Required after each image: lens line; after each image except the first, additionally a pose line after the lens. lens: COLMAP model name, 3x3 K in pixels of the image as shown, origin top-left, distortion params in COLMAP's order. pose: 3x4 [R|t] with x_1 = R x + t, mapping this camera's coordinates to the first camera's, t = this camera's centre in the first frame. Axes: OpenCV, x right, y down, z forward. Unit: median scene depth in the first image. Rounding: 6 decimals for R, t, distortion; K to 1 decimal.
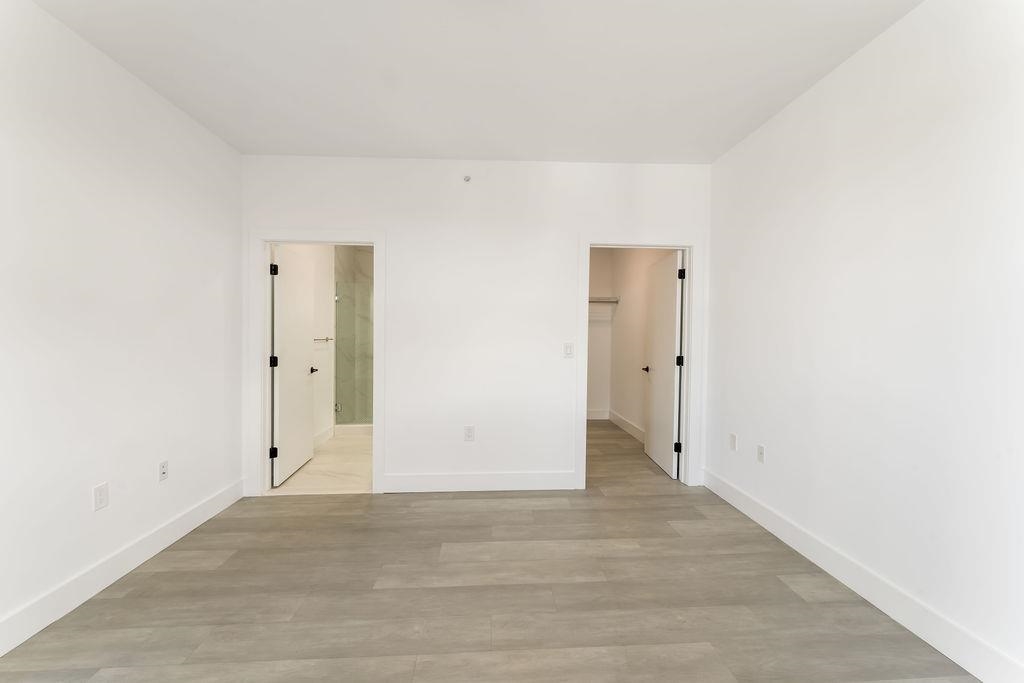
lens RADIAL K [[423.1, 0, 512.0], [0, 423.1, 341.5], [0, 0, 1]] dist [0.001403, -0.000077]
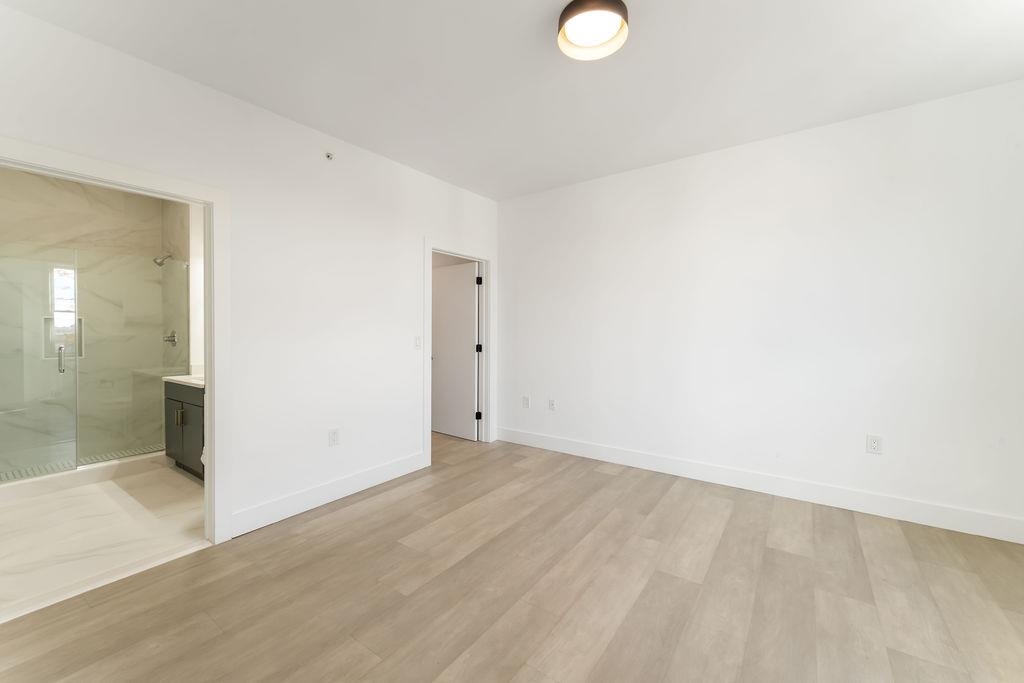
lens RADIAL K [[410.3, 0, 512.0], [0, 410.3, 341.5], [0, 0, 1]] dist [0.000058, 0.000010]
pose [[0.630183, -0.030483, 0.775848, -0.624651], [0.019004, 0.999535, 0.023836, -0.003752], [-0.776214, -0.000277, 0.630469, 0.166368]]
